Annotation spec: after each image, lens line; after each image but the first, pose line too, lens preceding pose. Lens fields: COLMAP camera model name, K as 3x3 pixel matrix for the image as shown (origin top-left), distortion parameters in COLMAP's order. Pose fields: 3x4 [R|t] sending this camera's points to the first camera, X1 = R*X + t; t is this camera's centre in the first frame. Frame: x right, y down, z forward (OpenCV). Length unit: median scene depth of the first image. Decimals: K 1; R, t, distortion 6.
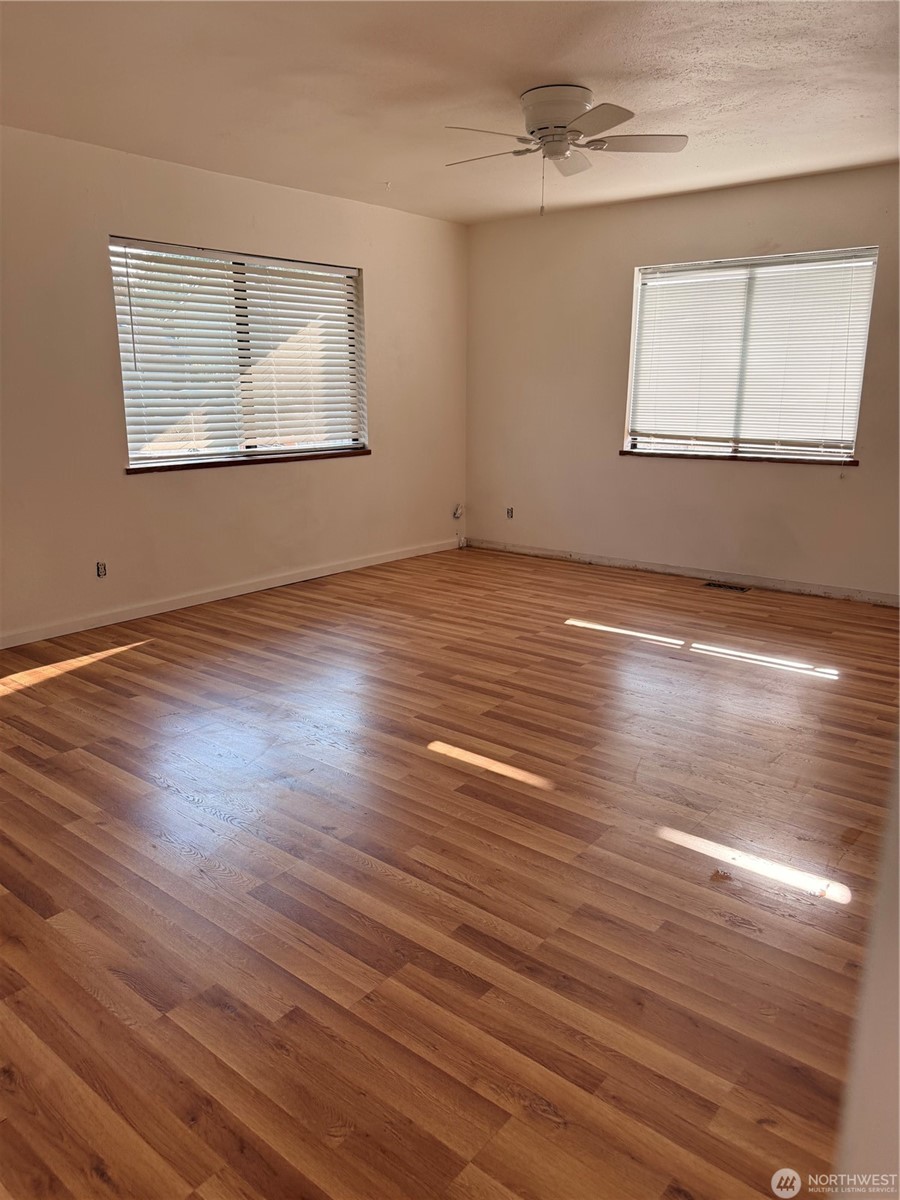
lens RADIAL K [[841.6, 0, 447.4], [0, 841.6, 606.1], [0, 0, 1]] dist [0.149448, -0.274605]
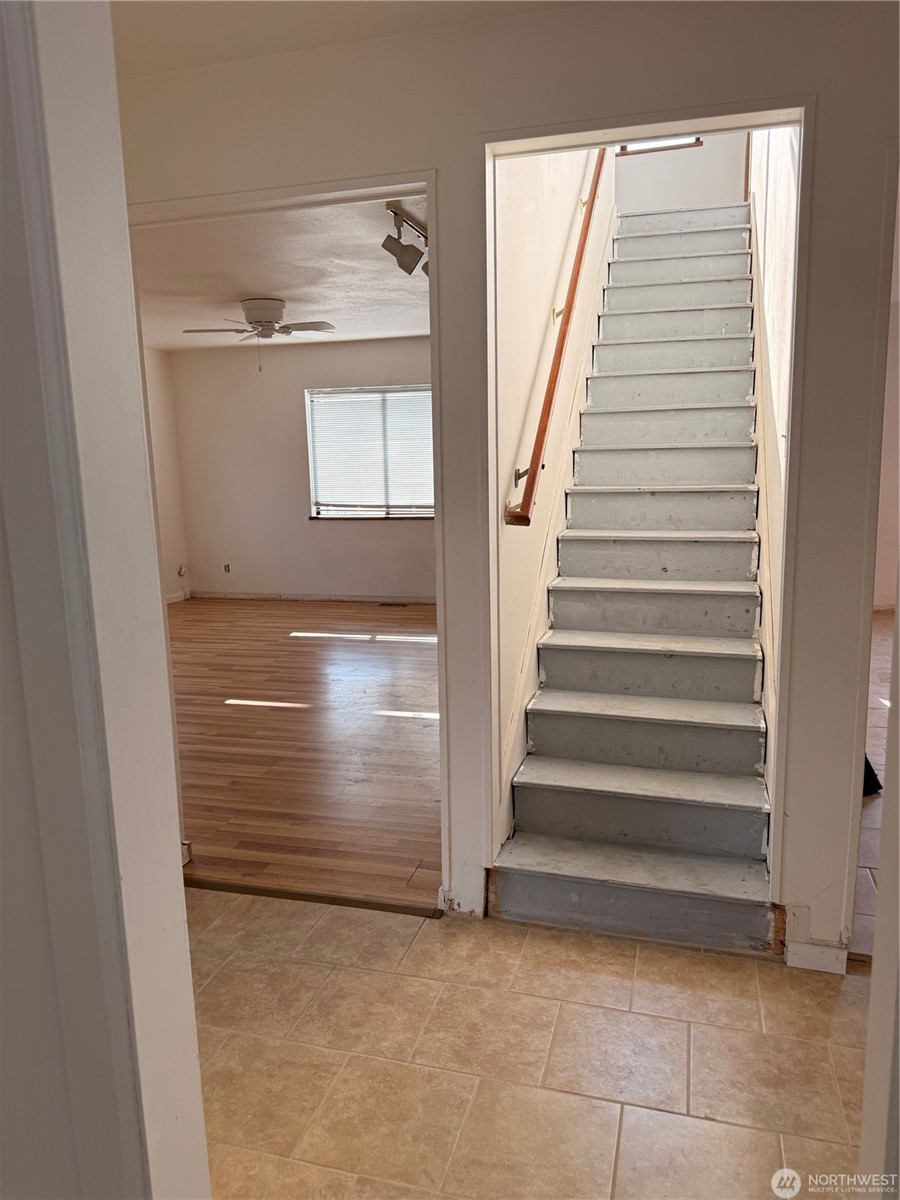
lens RADIAL K [[841.6, 0, 447.4], [0, 841.6, 606.1], [0, 0, 1]] dist [0.149448, -0.274605]
pose [[0.917174, -0.090137, 0.388158, -0.154467], [0.122333, 0.990734, -0.058994, 0.078426], [-0.379244, 0.101593, 0.919703, -0.377508]]
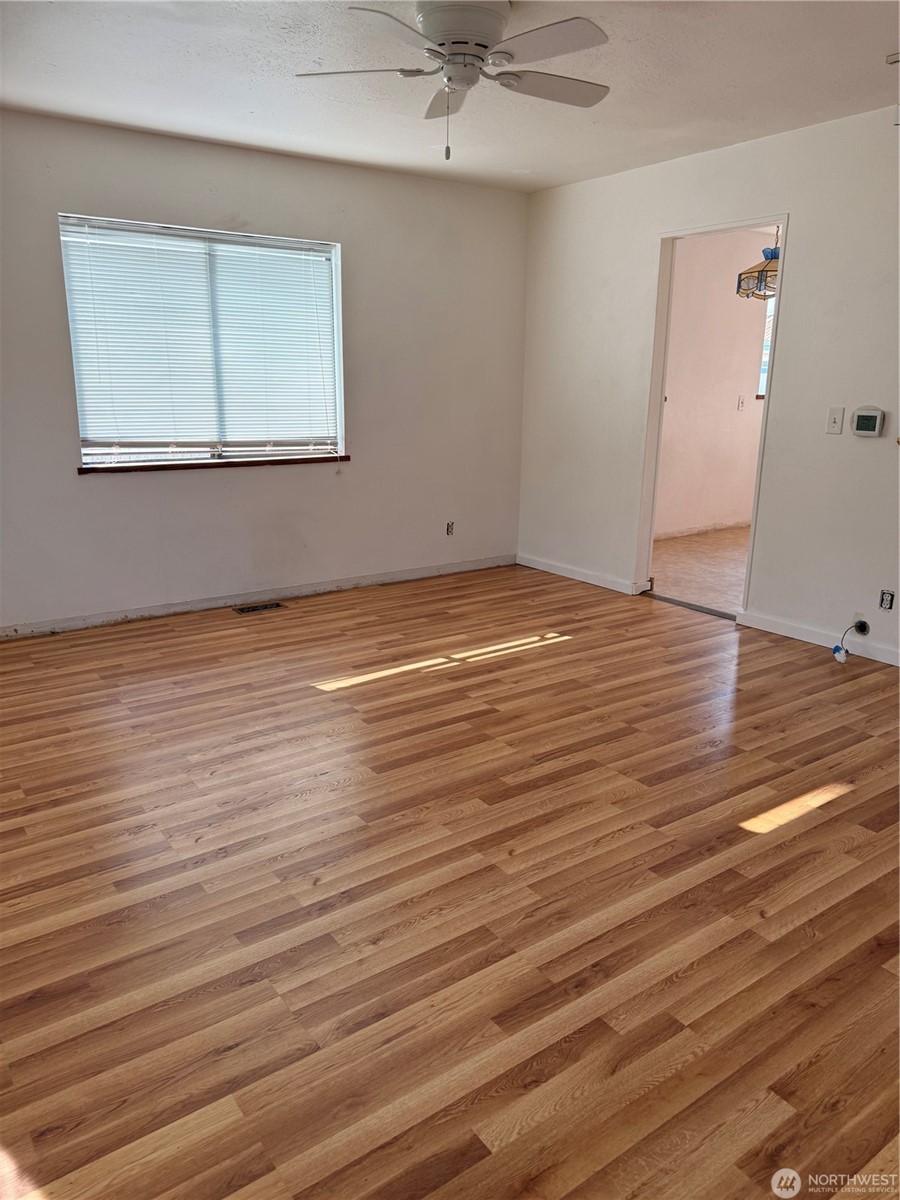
lens RADIAL K [[841.6, 0, 447.4], [0, 841.6, 606.1], [0, 0, 1]] dist [0.149448, -0.274605]
pose [[0.260178, -0.248772, 0.932963, -0.464714], [0.233569, 0.953759, 0.189181, -0.151449], [-0.936885, 0.168690, 0.306252, 0.565293]]
